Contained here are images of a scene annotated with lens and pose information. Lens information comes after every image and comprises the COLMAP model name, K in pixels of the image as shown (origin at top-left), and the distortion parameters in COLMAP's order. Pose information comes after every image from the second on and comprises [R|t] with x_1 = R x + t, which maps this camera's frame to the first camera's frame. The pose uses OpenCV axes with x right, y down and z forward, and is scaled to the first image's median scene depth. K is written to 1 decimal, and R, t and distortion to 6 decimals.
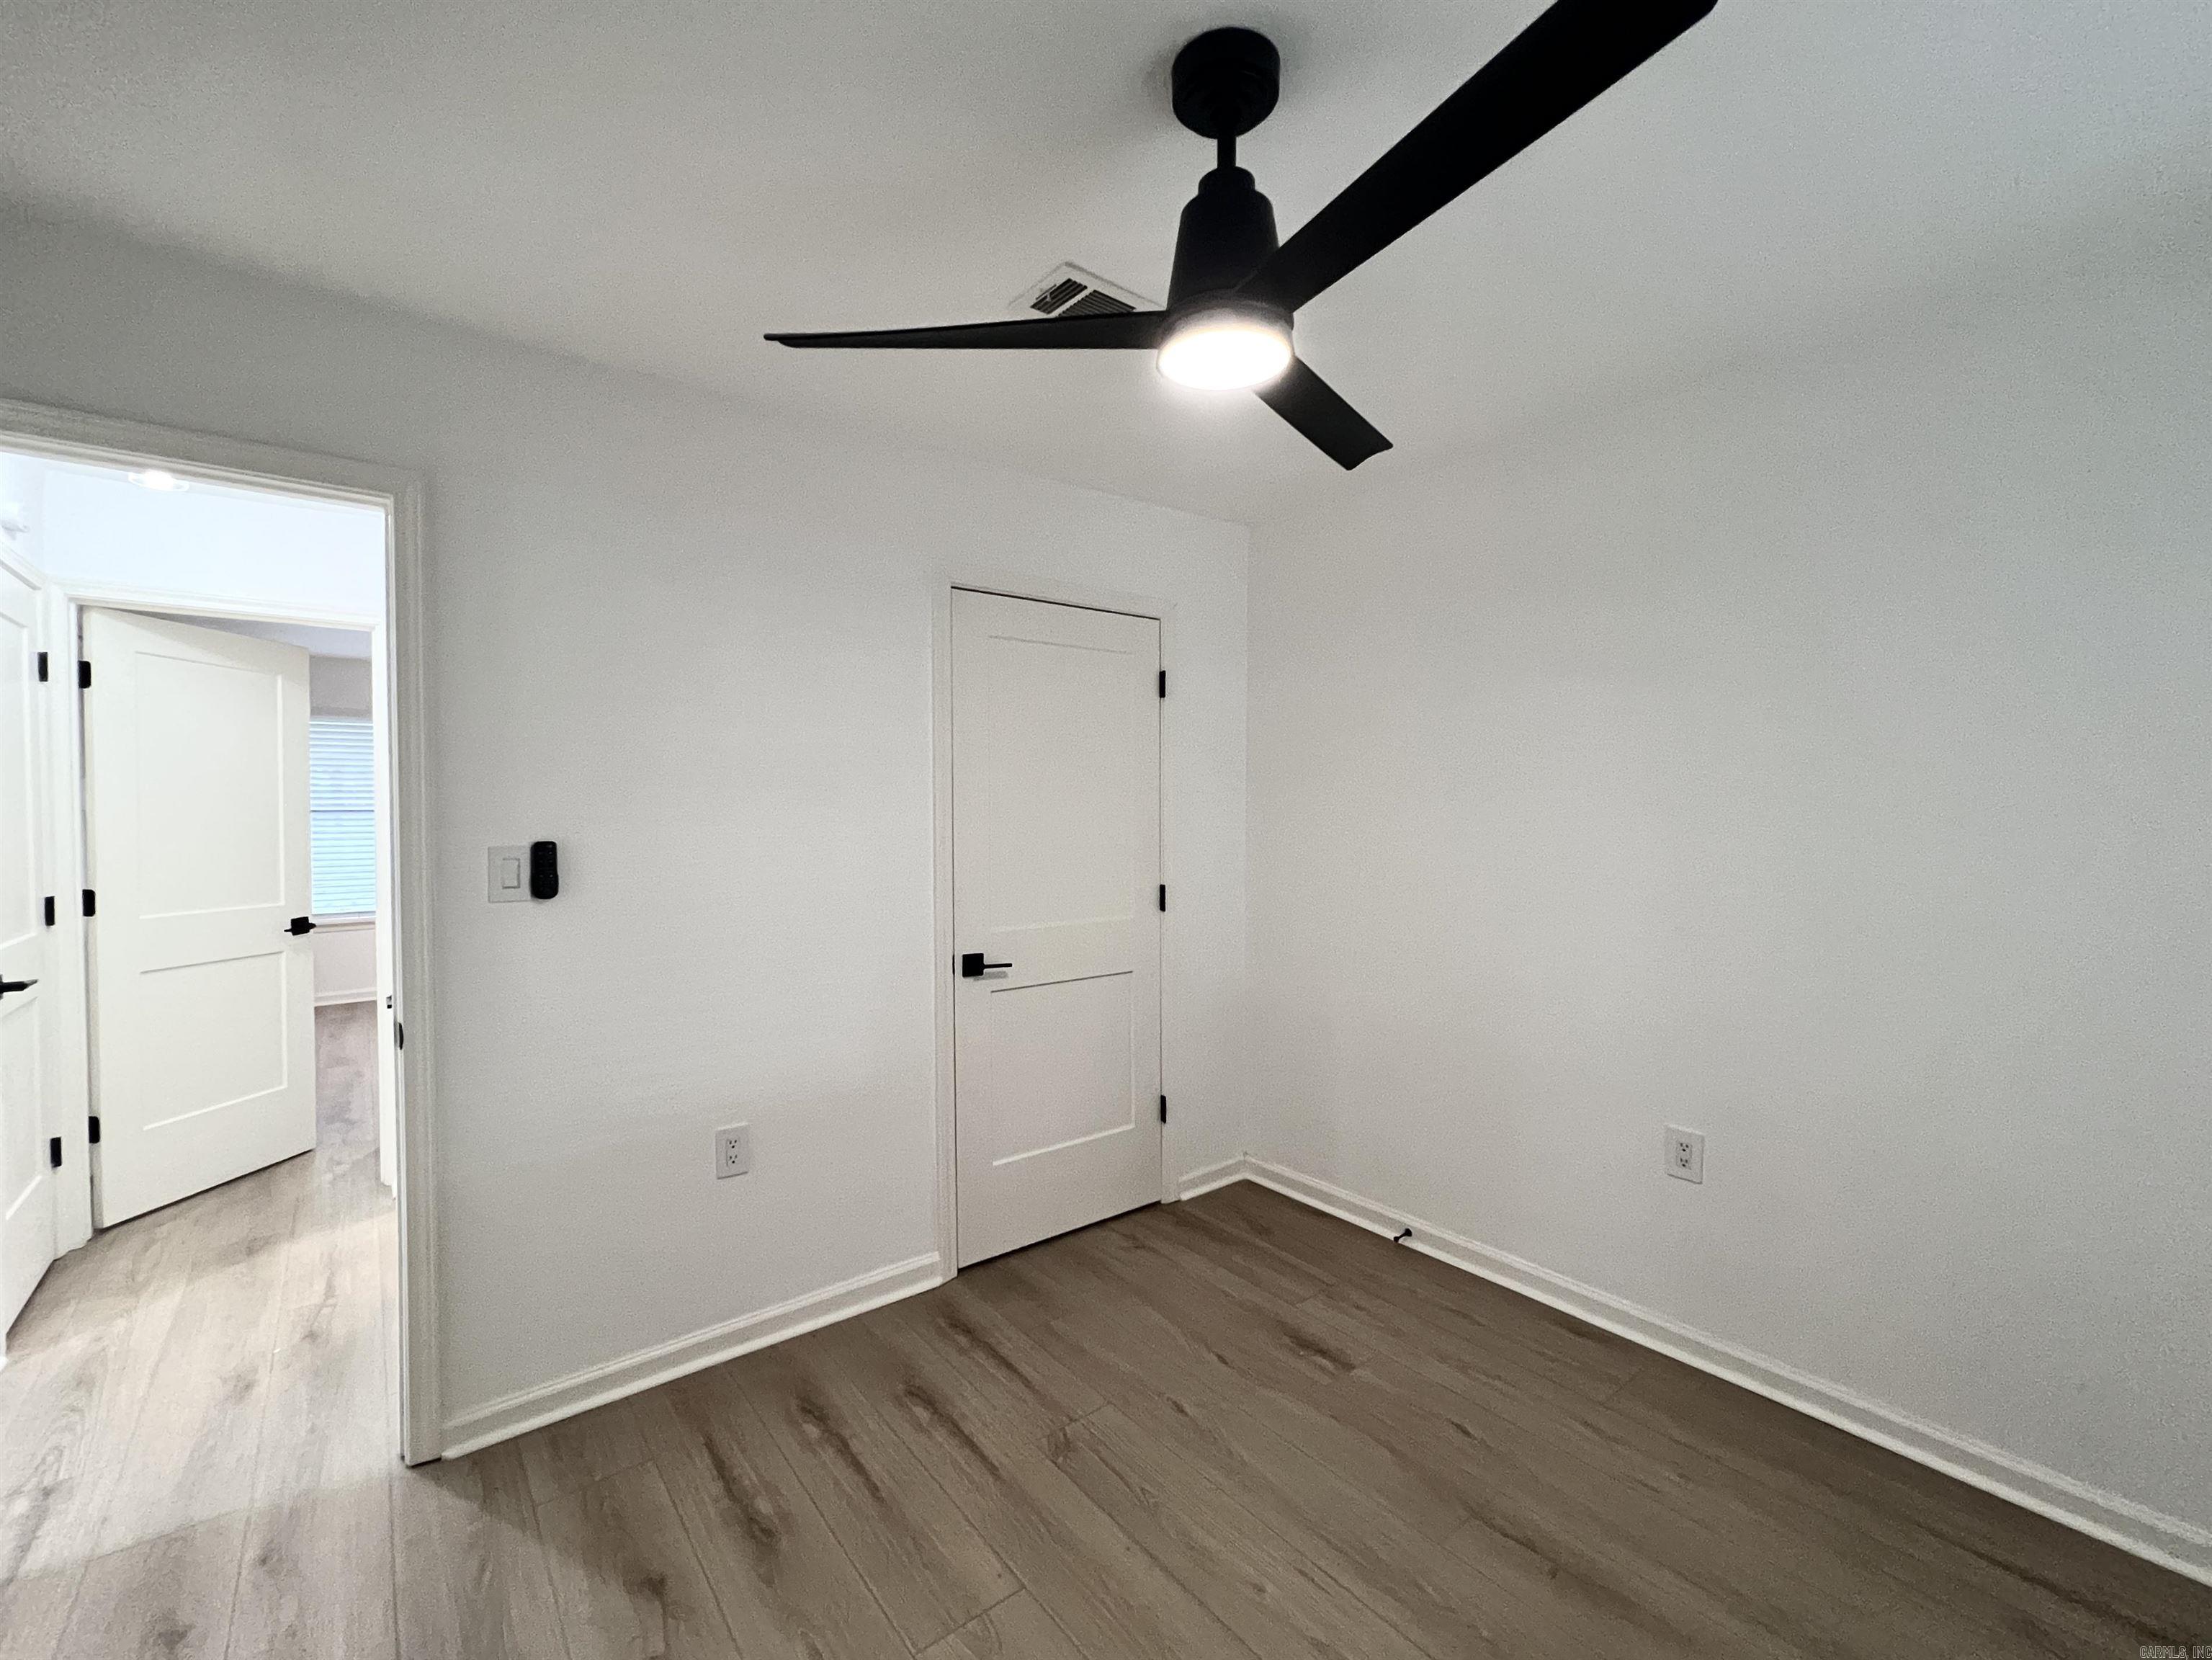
lens RADIAL K [[945.2, 0, 1102.0], [0, 945.2, 821.8], [0, 0, 1]] dist [-0.000182, 0.000020]
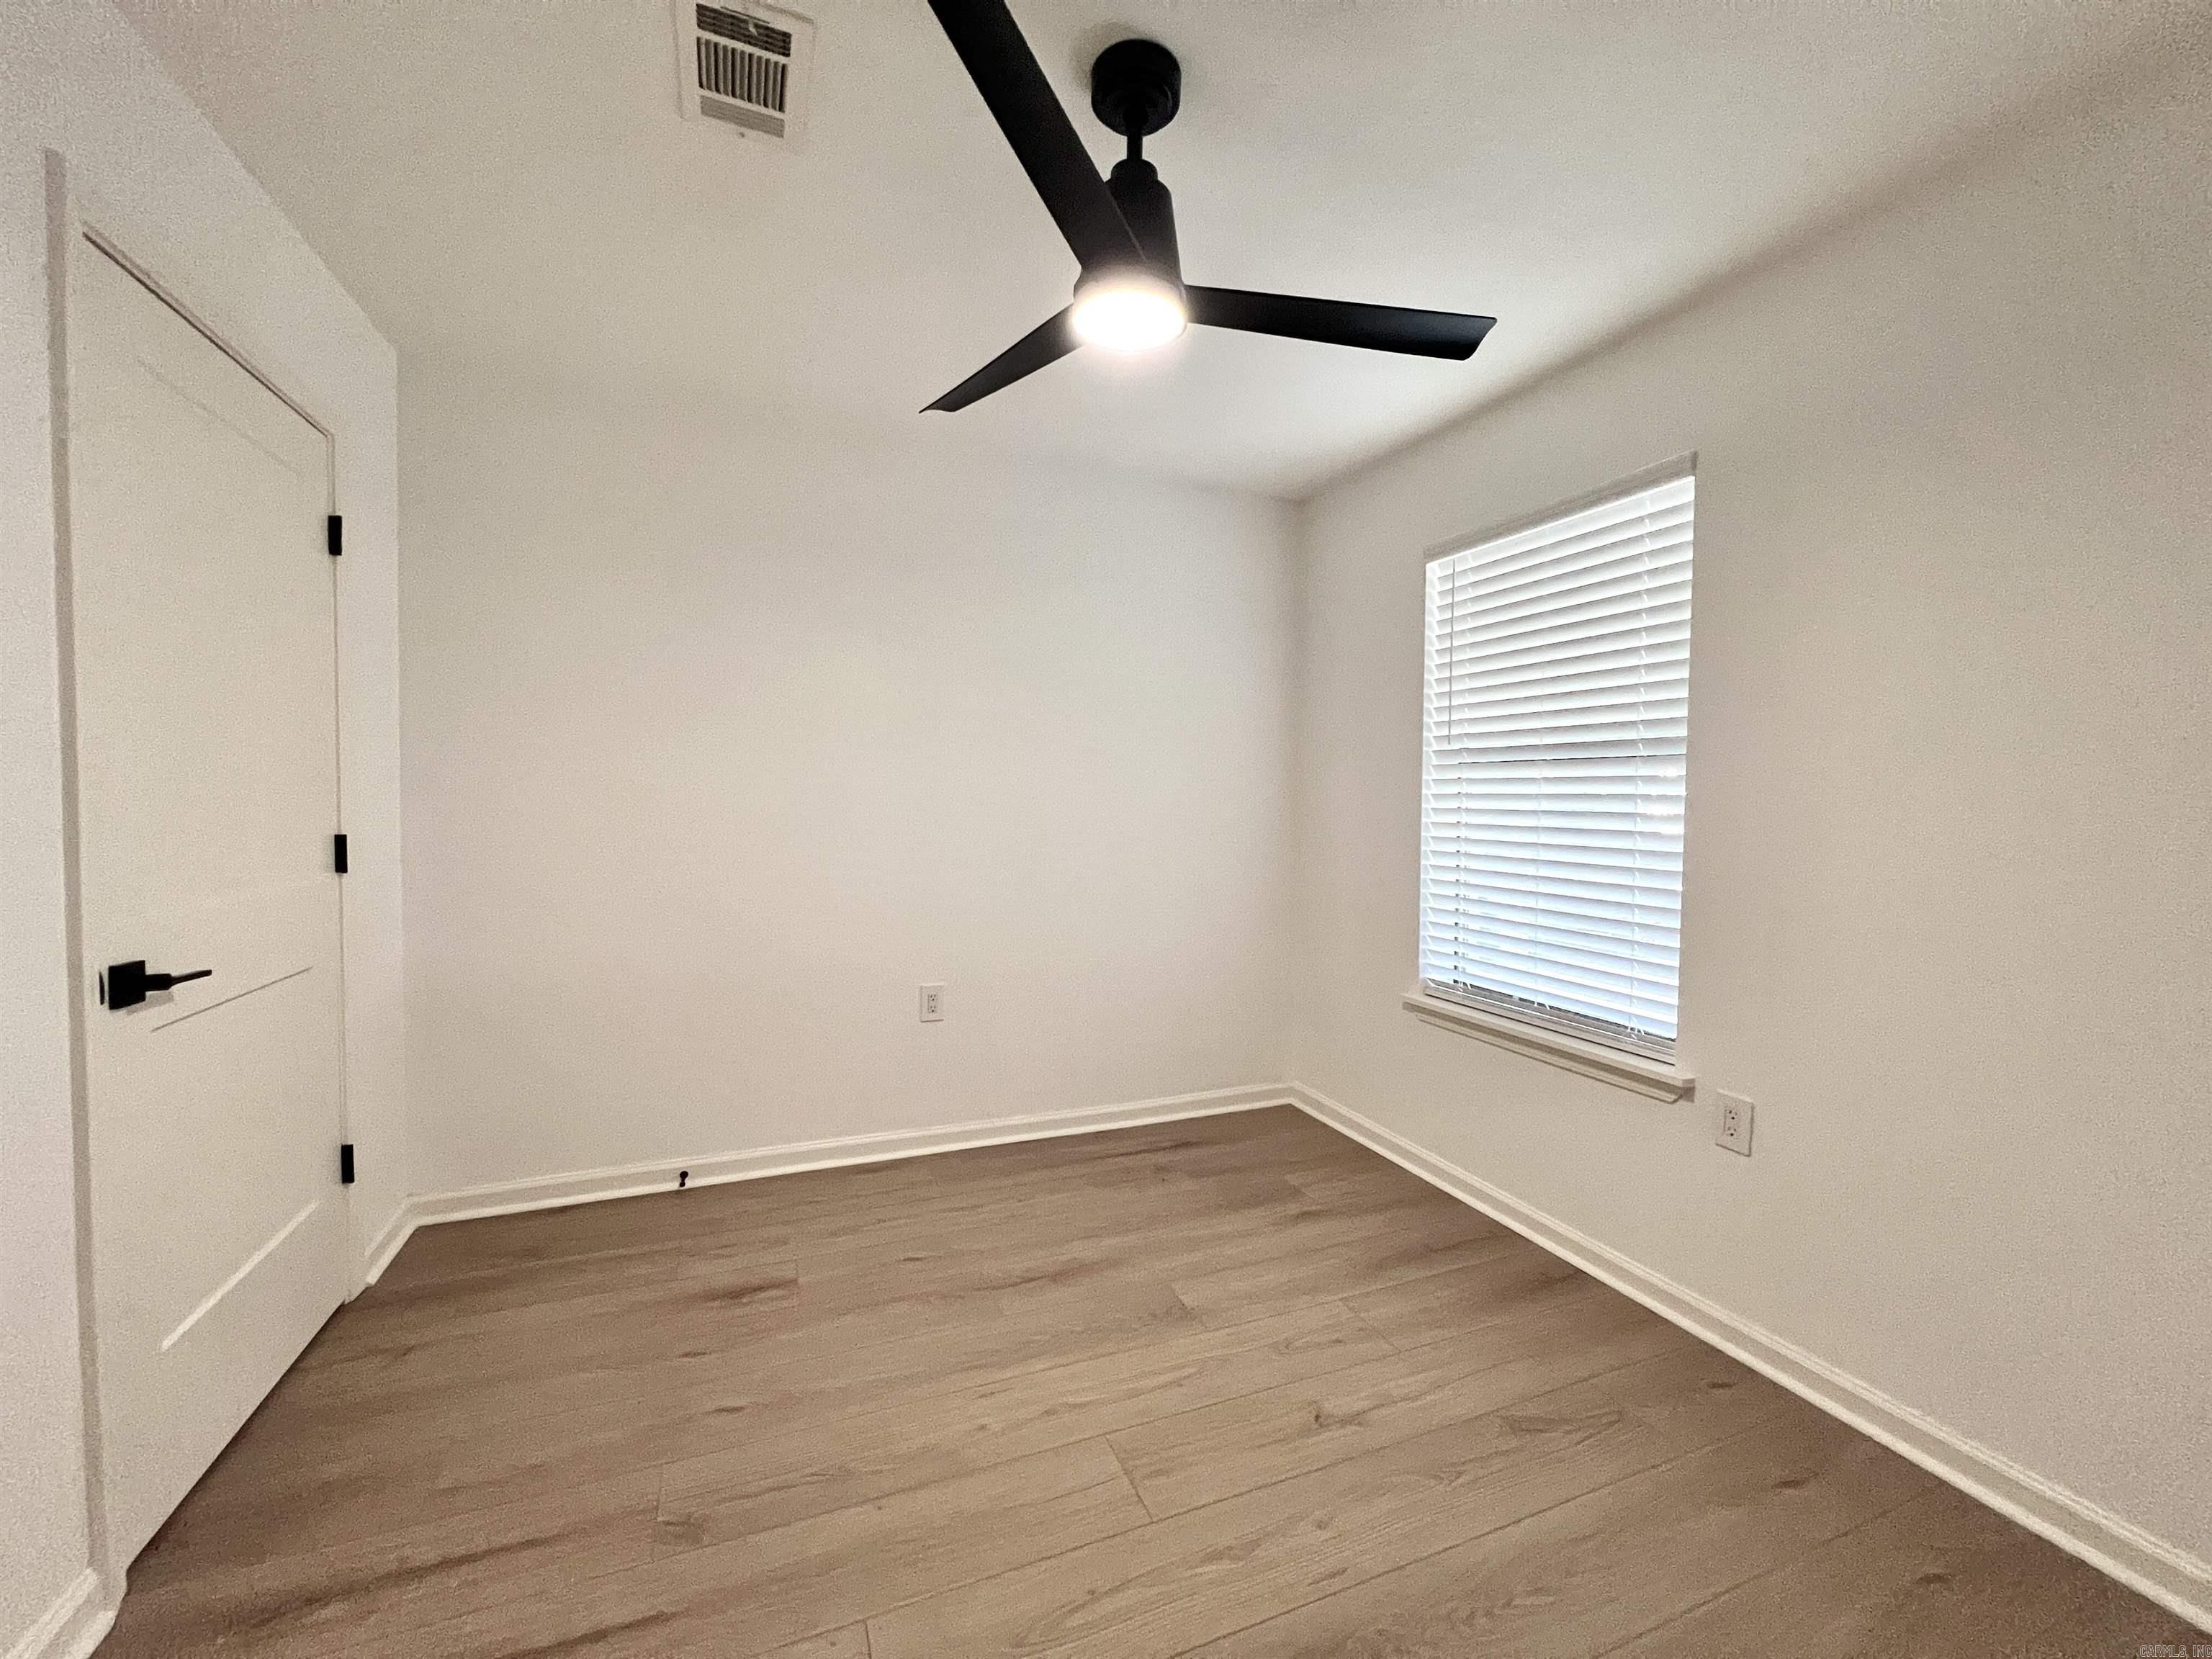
lens RADIAL K [[881.2, 0, 1098.8], [0, 881.2, 829.3], [0, 0, 1]] dist [-0.001729, 0.000083]
pose [[0.273727, -0.027637, 0.961410, -0.463960], [0.006835, 0.999618, 0.026789, 0.058855], [-0.961783, -0.000762, 0.273811, 0.365134]]
